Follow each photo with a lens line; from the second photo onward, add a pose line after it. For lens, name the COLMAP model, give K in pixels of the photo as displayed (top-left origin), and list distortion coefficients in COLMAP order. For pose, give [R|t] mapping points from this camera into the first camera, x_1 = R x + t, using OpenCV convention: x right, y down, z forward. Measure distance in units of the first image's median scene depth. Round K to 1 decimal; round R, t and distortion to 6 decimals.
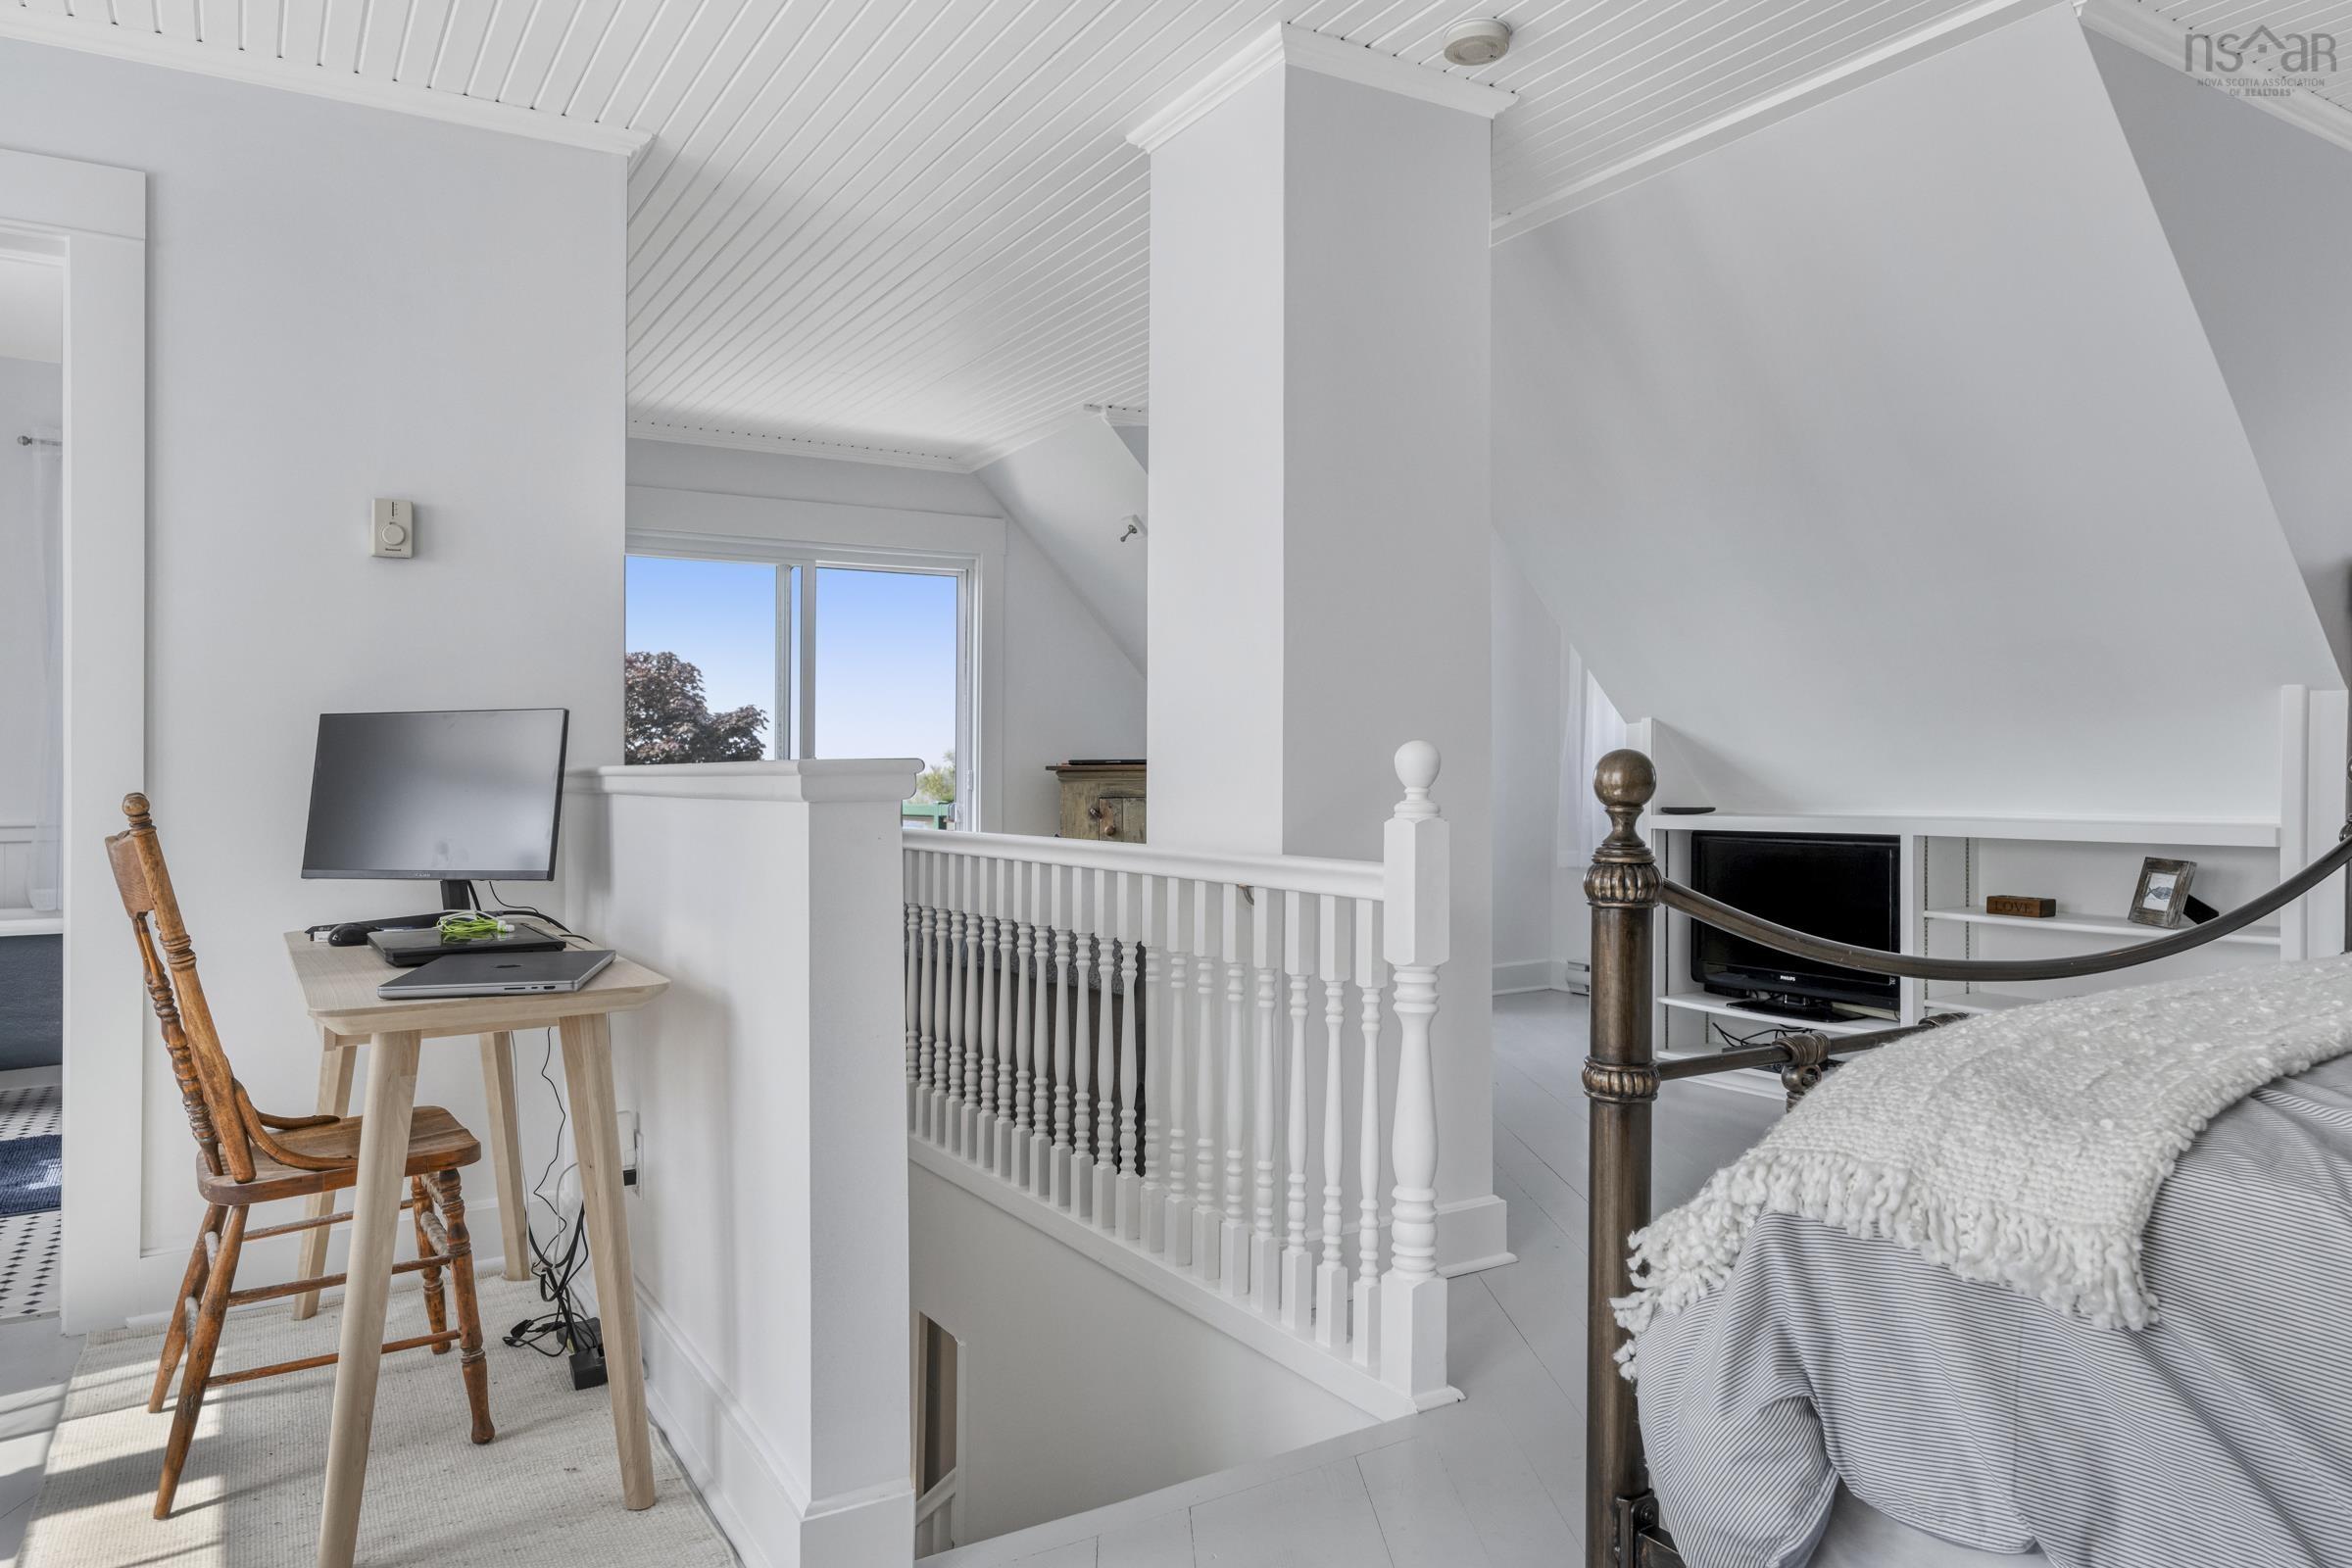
lens RADIAL K [[1523.4, 0, 1179.3], [0, 1523.4, 770.9], [0, 0, 1]] dist [0.003404, 0.002512]
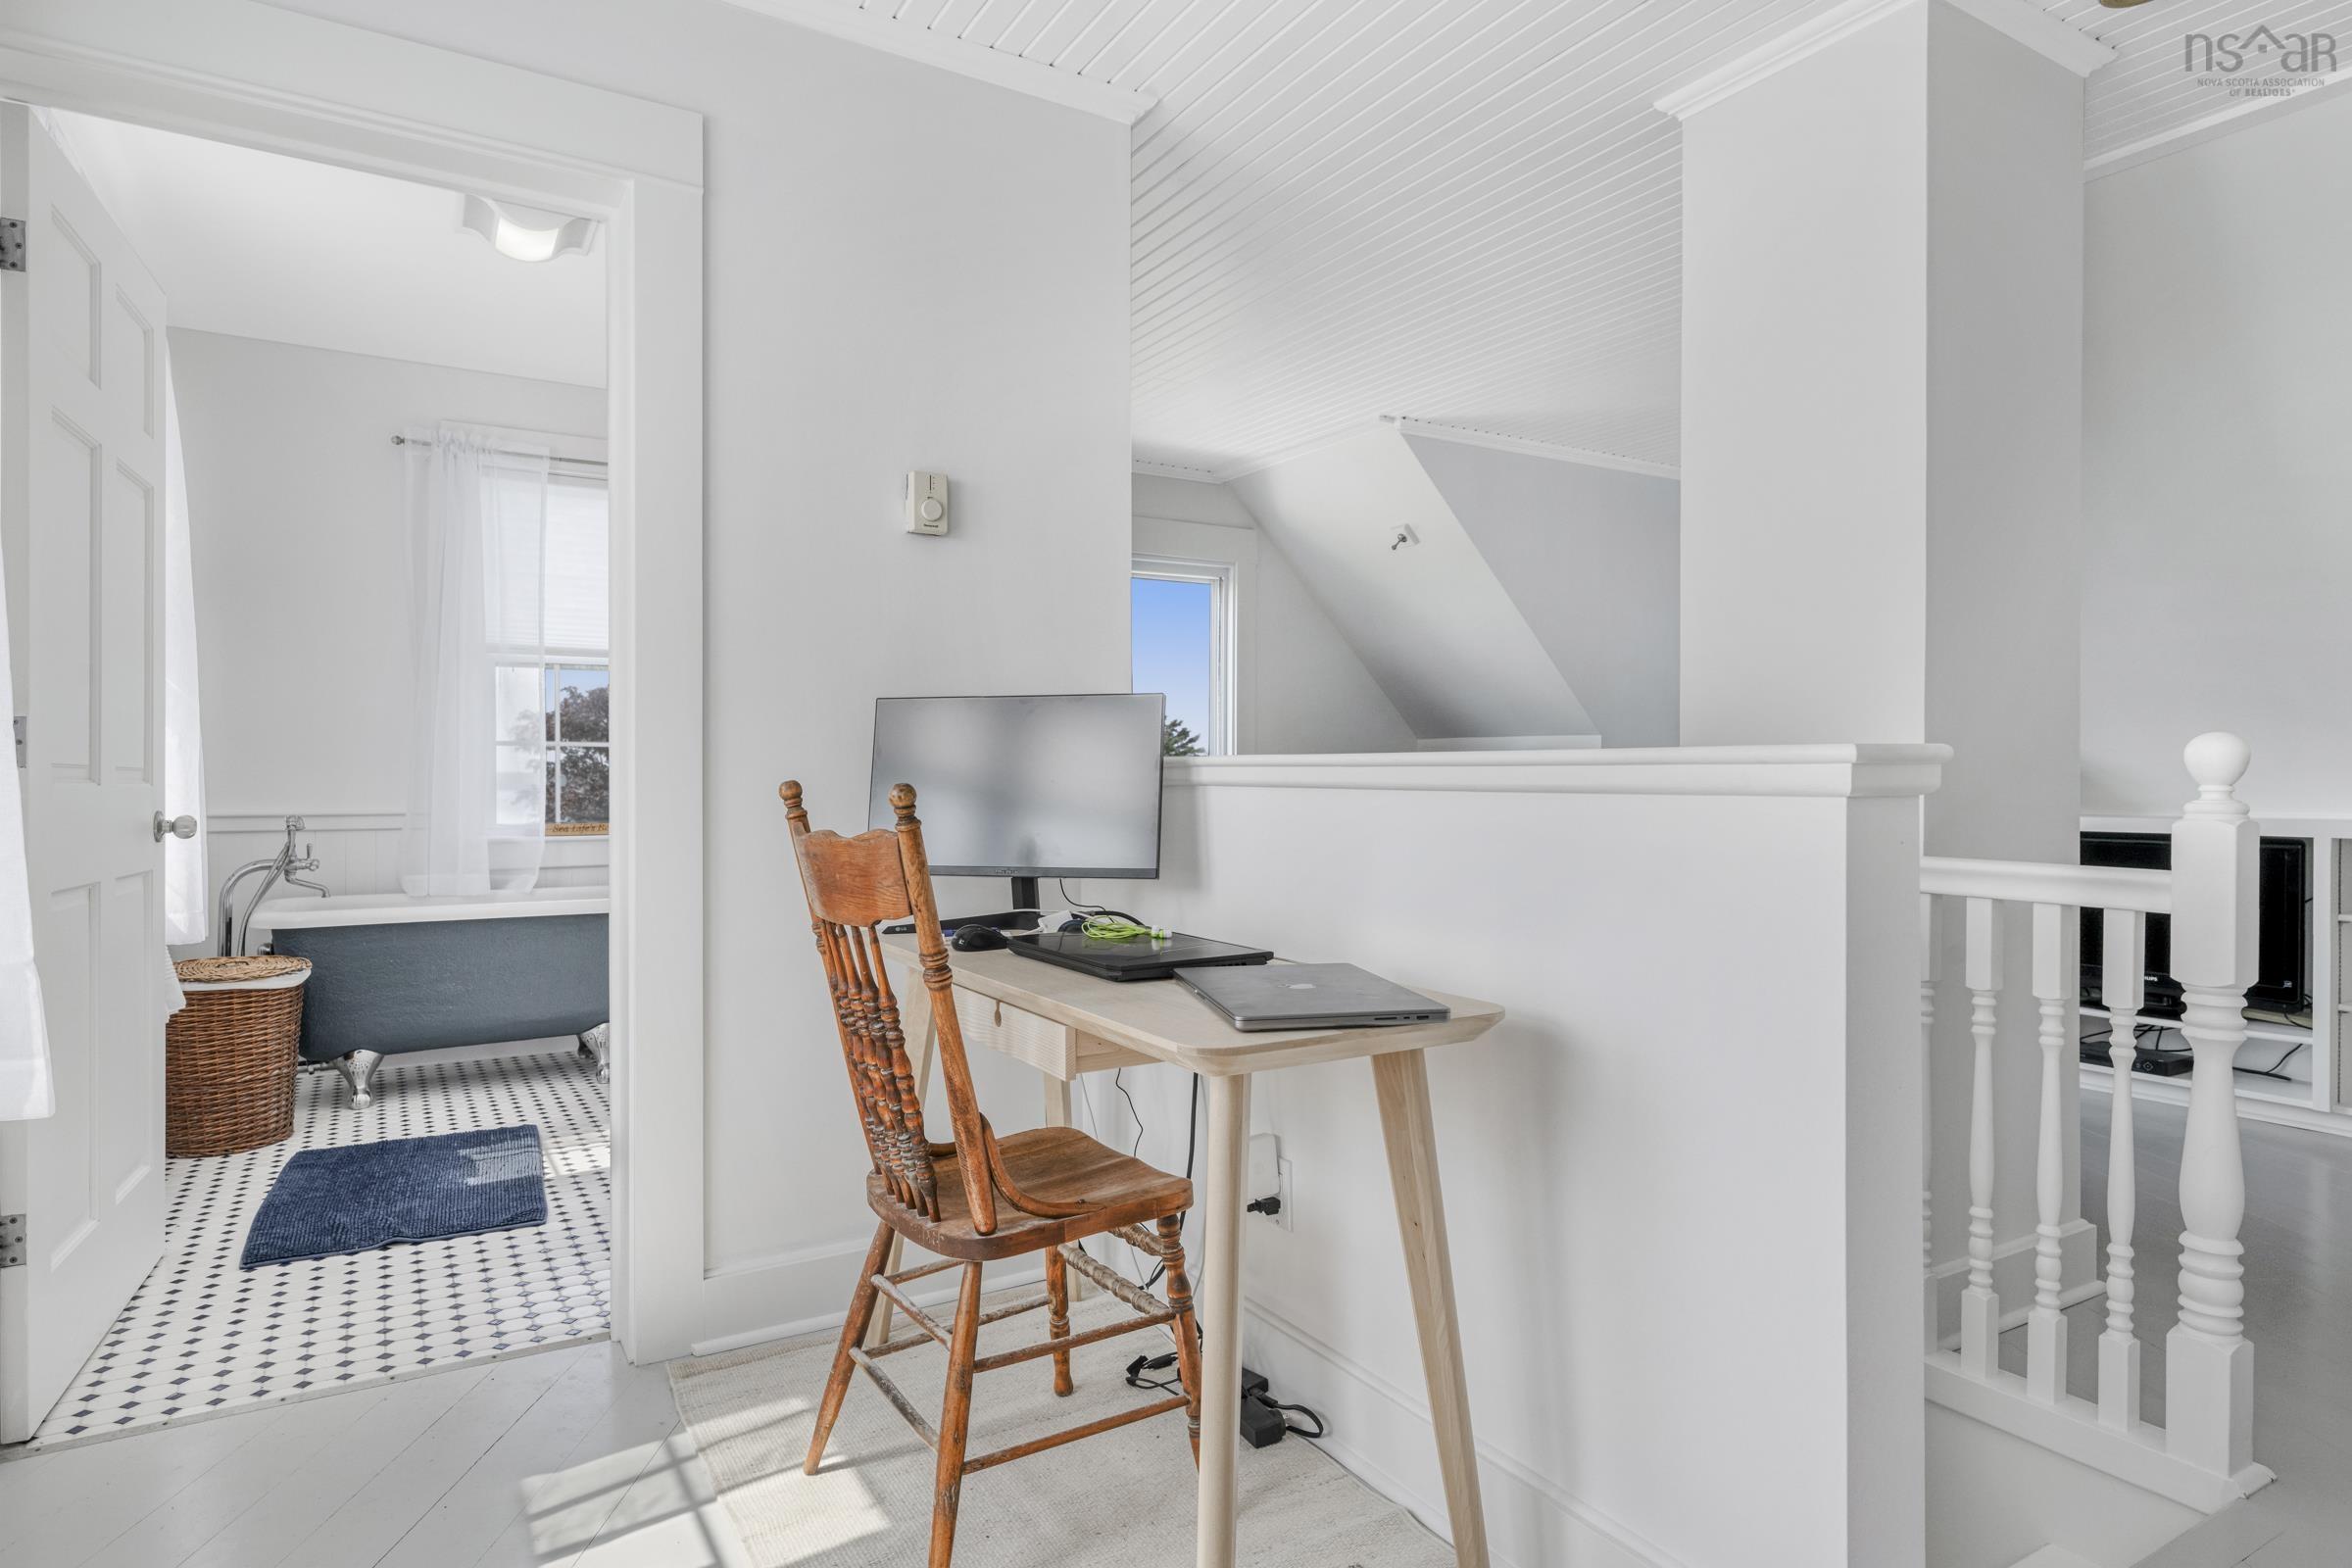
lens RADIAL K [[1306.9, 0, 1176.0], [0, 1306.9, 784.0], [0, 0, 1]] dist [-0.001187, -0.000273]
pose [[0.999924, 0.008087, -0.009353, -0.353588], [-0.007981, 0.999904, 0.011368, 0.004094], [0.009444, -0.011292, 0.999892, 0.189453]]
